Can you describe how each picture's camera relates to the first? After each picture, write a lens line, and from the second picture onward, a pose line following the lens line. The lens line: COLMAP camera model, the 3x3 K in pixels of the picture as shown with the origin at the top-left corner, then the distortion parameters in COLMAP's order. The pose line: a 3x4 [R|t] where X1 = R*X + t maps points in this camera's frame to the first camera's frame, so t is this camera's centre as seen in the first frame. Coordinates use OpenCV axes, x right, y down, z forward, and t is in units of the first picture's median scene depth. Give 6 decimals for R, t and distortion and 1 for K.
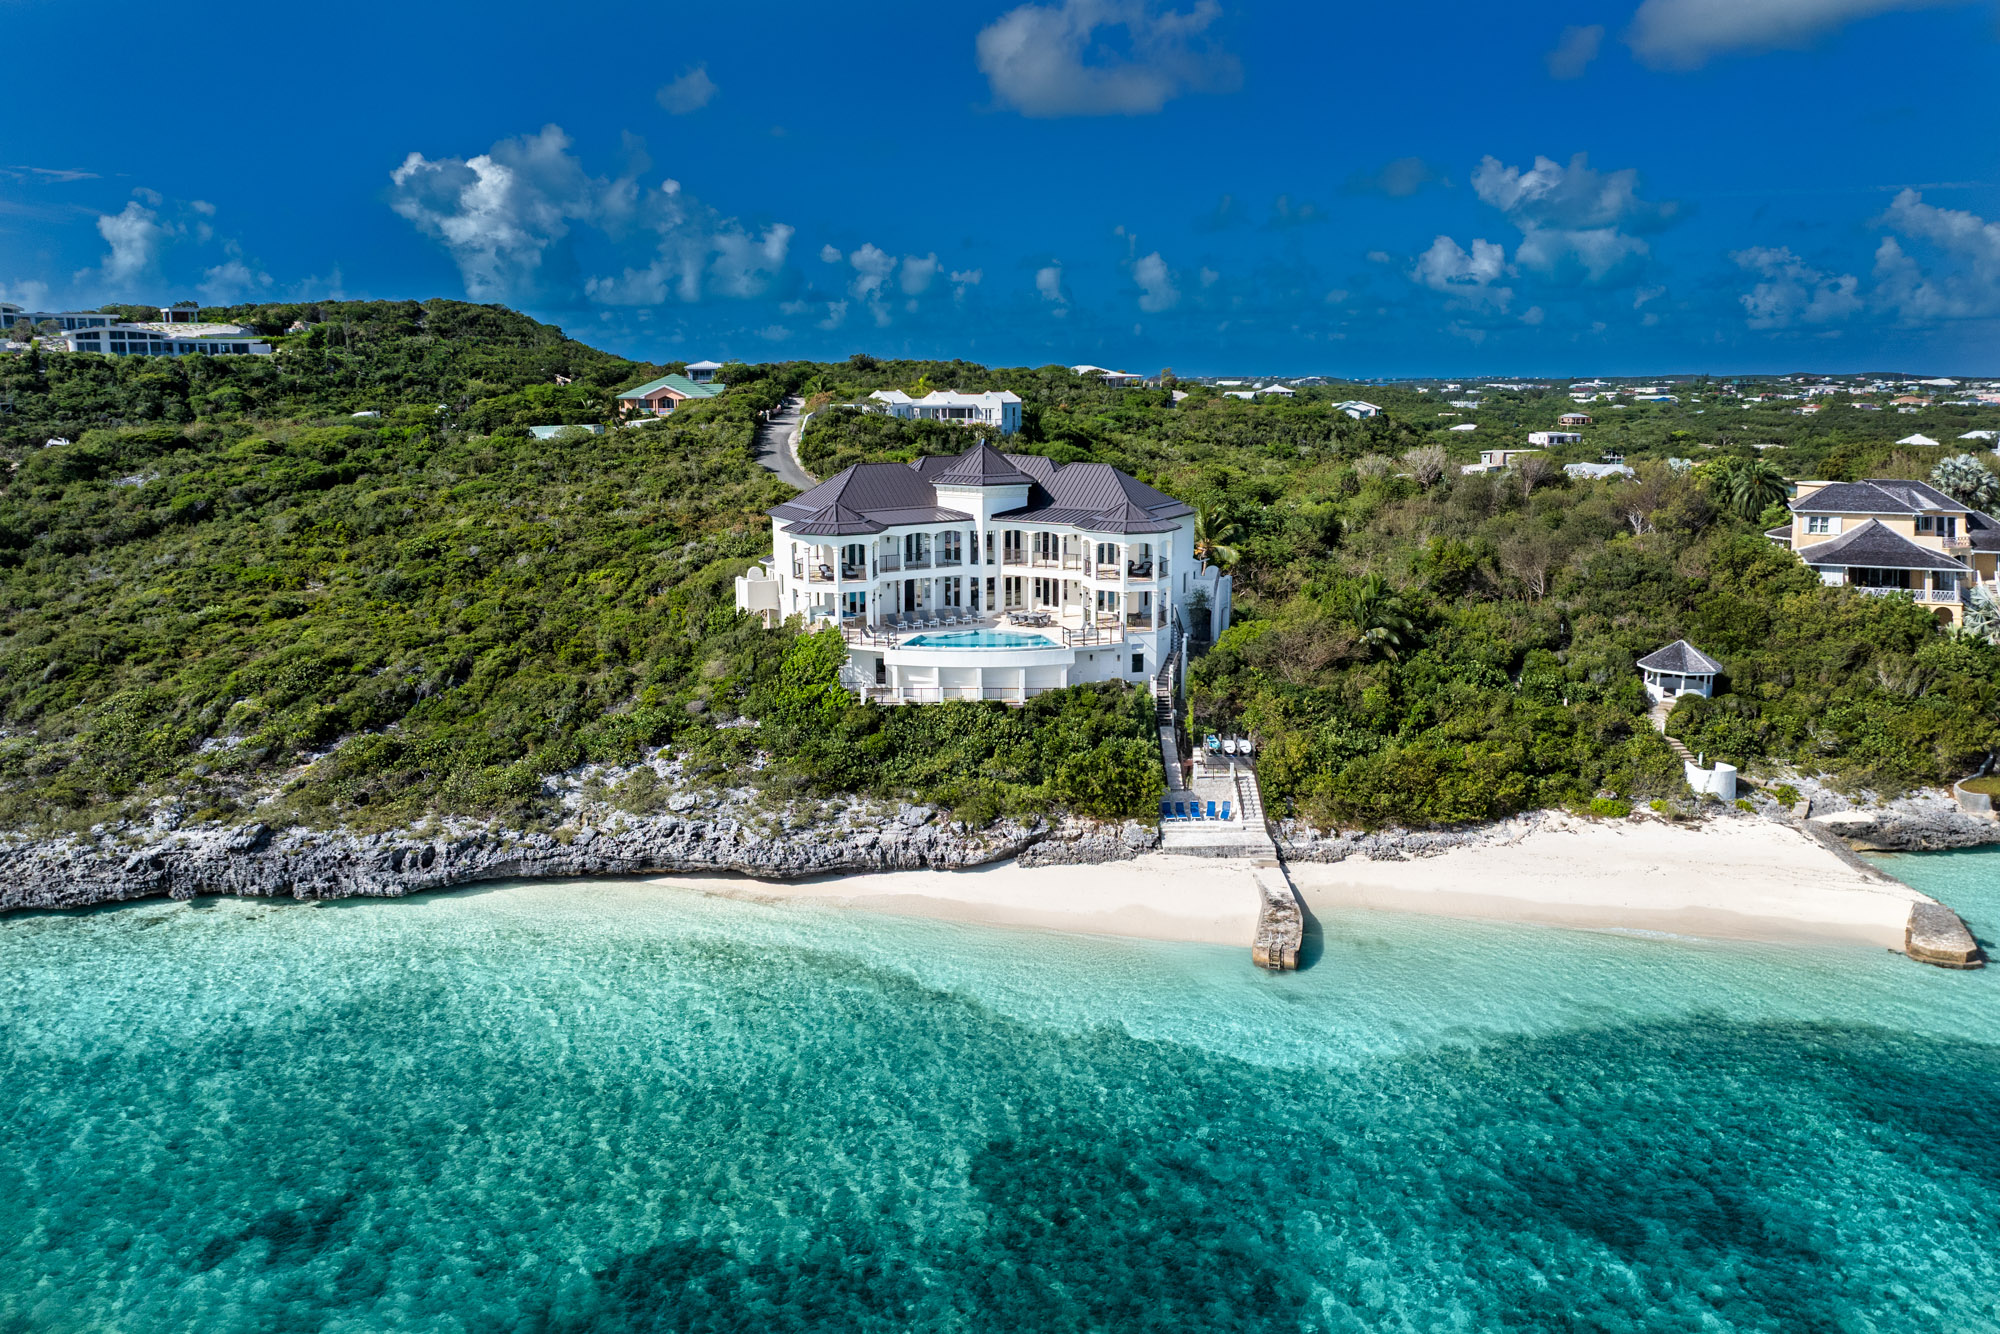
lens RADIAL K [[1439.1, 0, 993.6], [0, 1439.1, 675.3], [0, 0, 1]] dist [-0.023429, 0.002196]
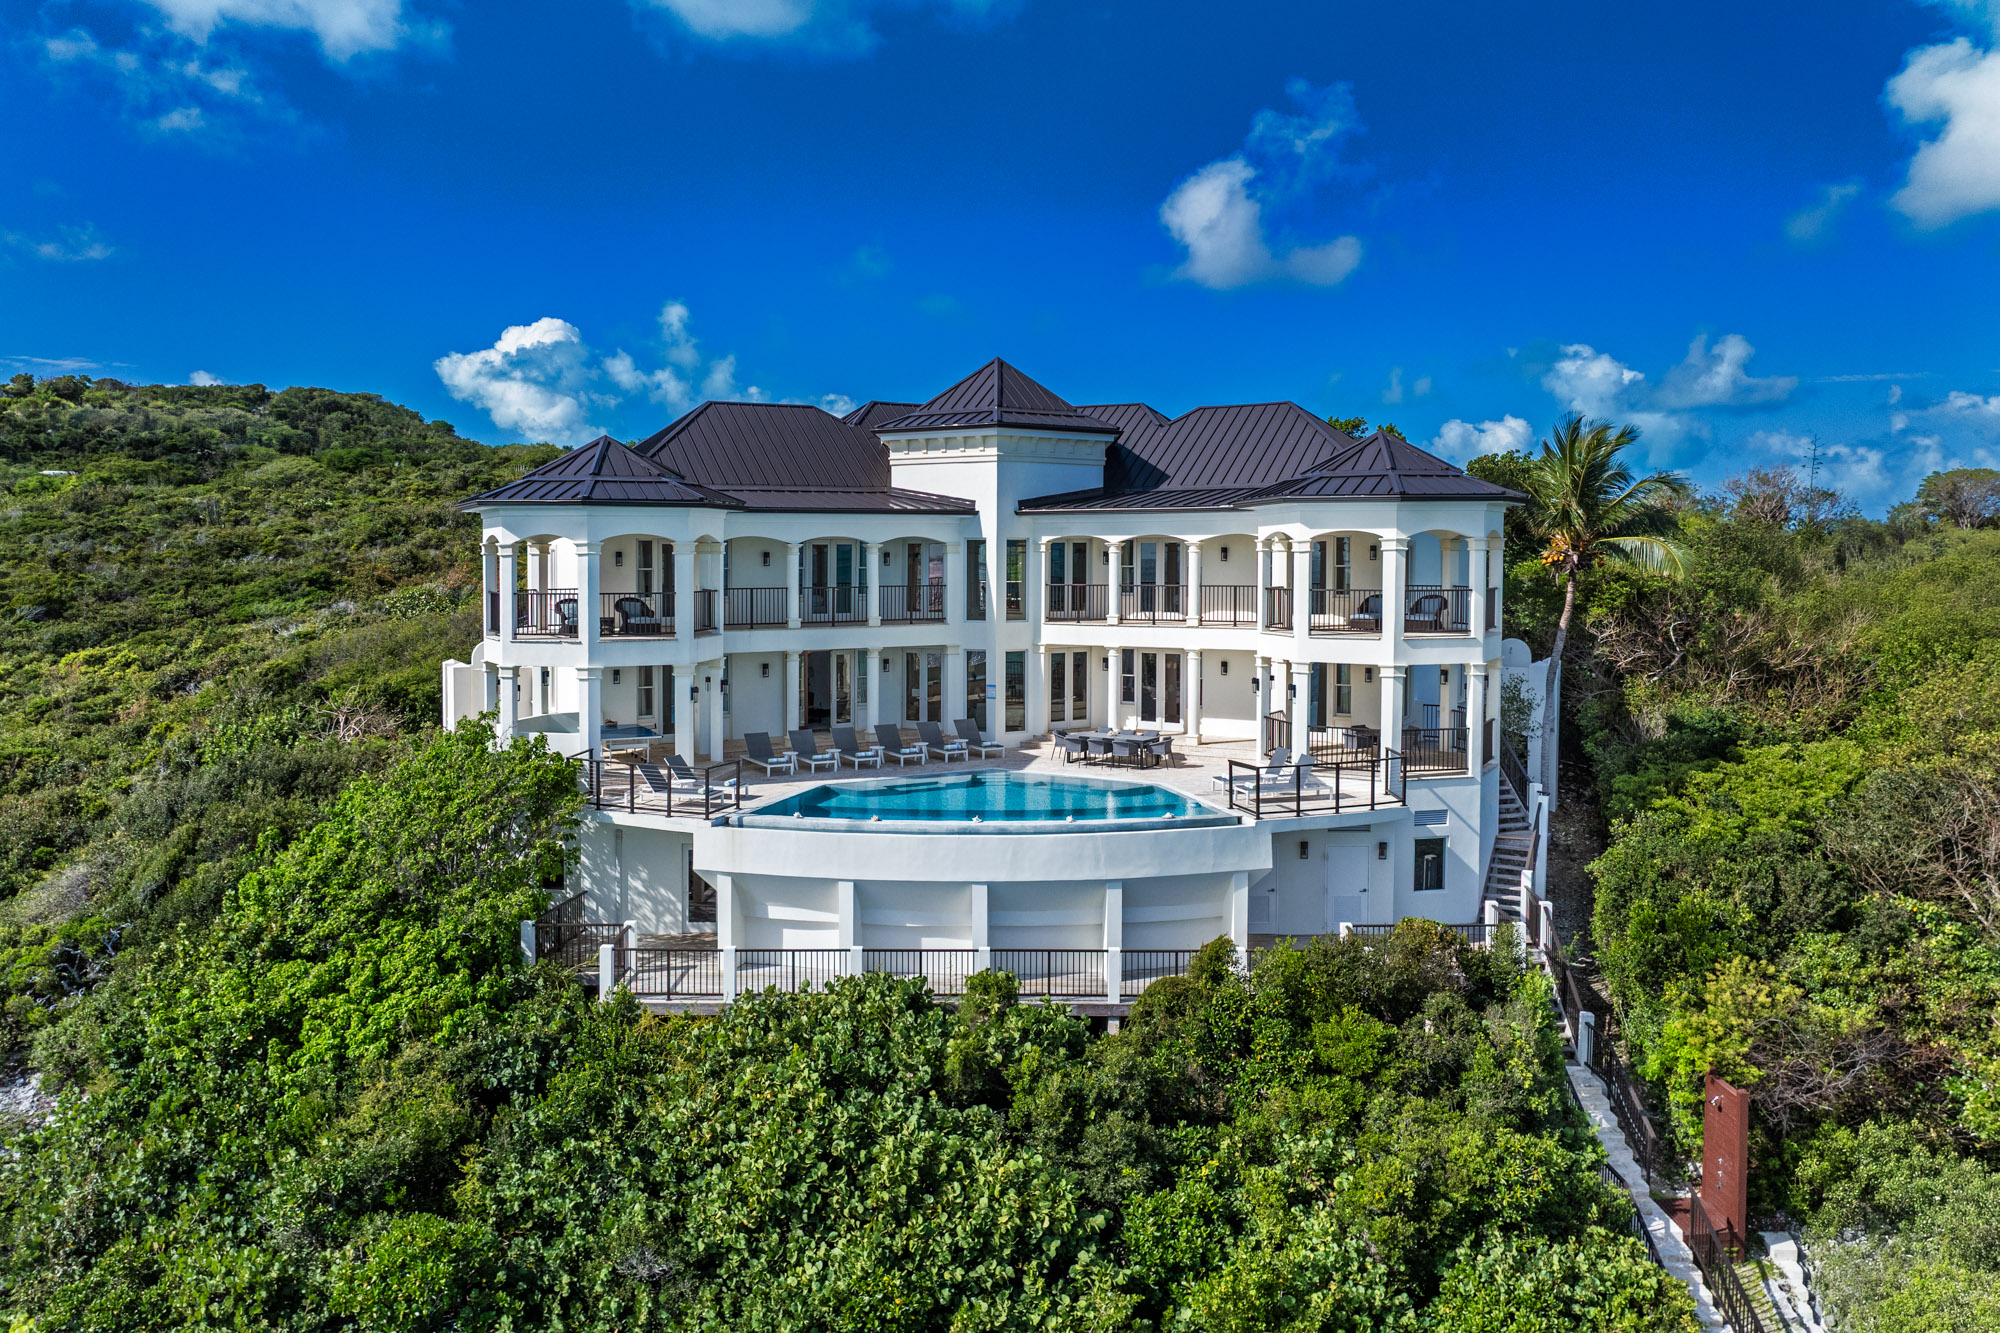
lens RADIAL K [[1439.1, 0, 993.5], [0, 1439.1, 682.8], [0, 0, 1]] dist [-0.023429, 0.002196]
pose [[0.998558, 0.000660, -0.053672, 0.014090], [-0.006093, 0.994856, -0.101118, -0.017083], [0.053329, 0.101300, 0.993426, 0.595455]]
